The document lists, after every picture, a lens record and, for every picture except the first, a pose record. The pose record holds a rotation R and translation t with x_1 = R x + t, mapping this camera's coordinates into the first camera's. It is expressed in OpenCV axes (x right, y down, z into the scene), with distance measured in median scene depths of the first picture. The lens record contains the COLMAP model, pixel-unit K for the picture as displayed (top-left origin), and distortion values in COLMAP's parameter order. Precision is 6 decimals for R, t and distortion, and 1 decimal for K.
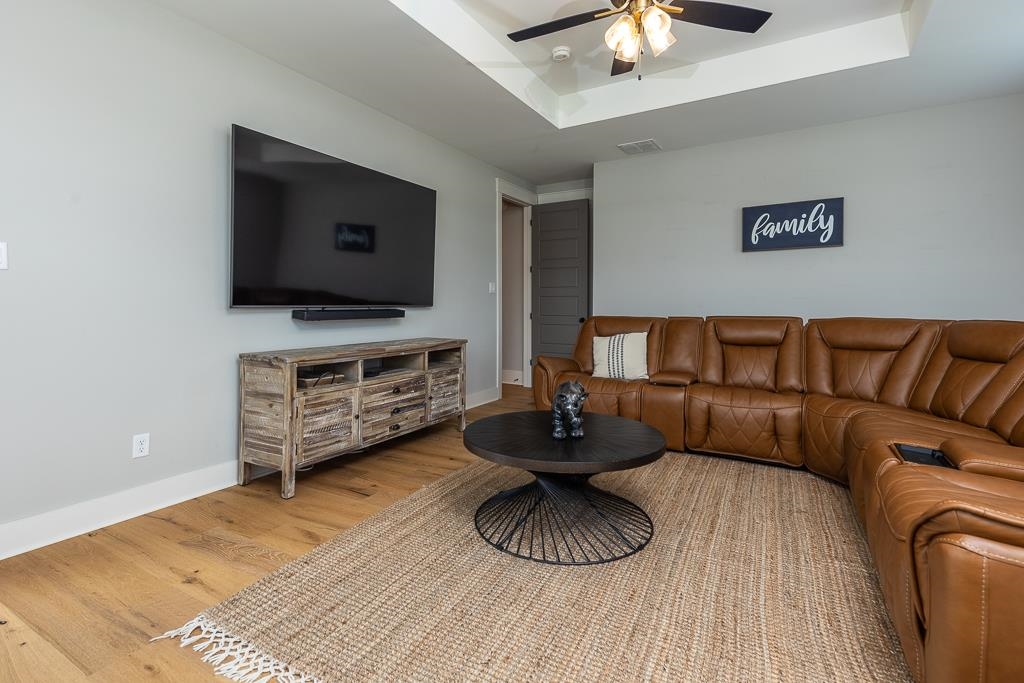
lens RADIAL K [[492.0, 0, 508.9], [0, 492.0, 328.1], [0, 0, 1]] dist [0.046203, -0.023325]
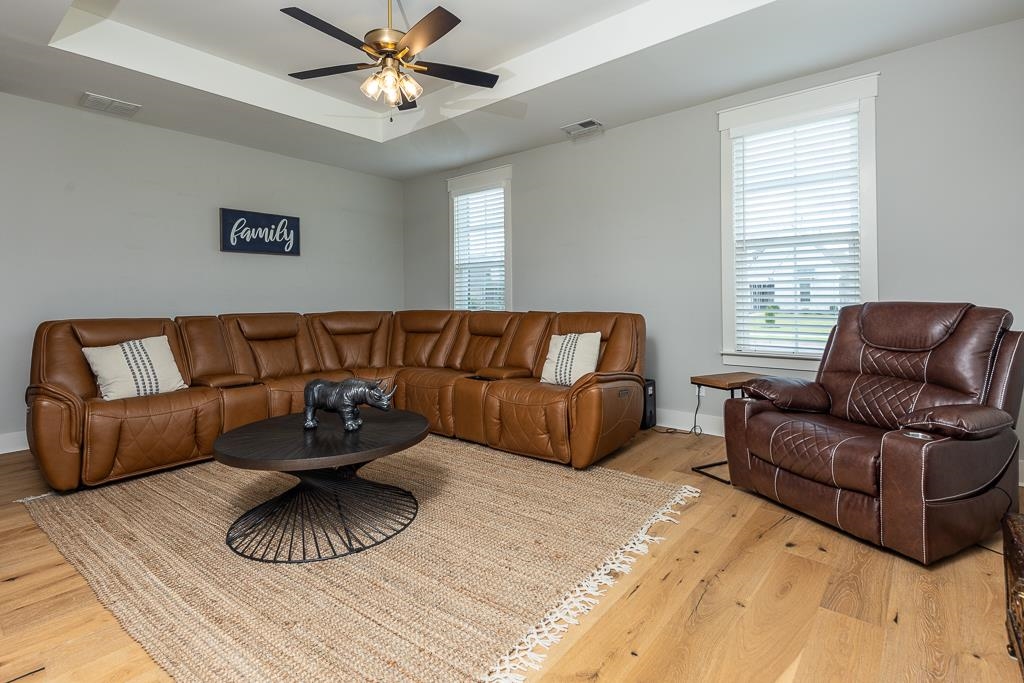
lens RADIAL K [[492.0, 0, 508.9], [0, 492.0, 328.1], [0, 0, 1]] dist [0.046203, -0.023325]
pose [[0.159991, -0.068730, 0.984723, -0.501727], [0.035029, 0.997340, 0.063919, -0.041453], [-0.986497, 0.024267, 0.161973, 0.265811]]
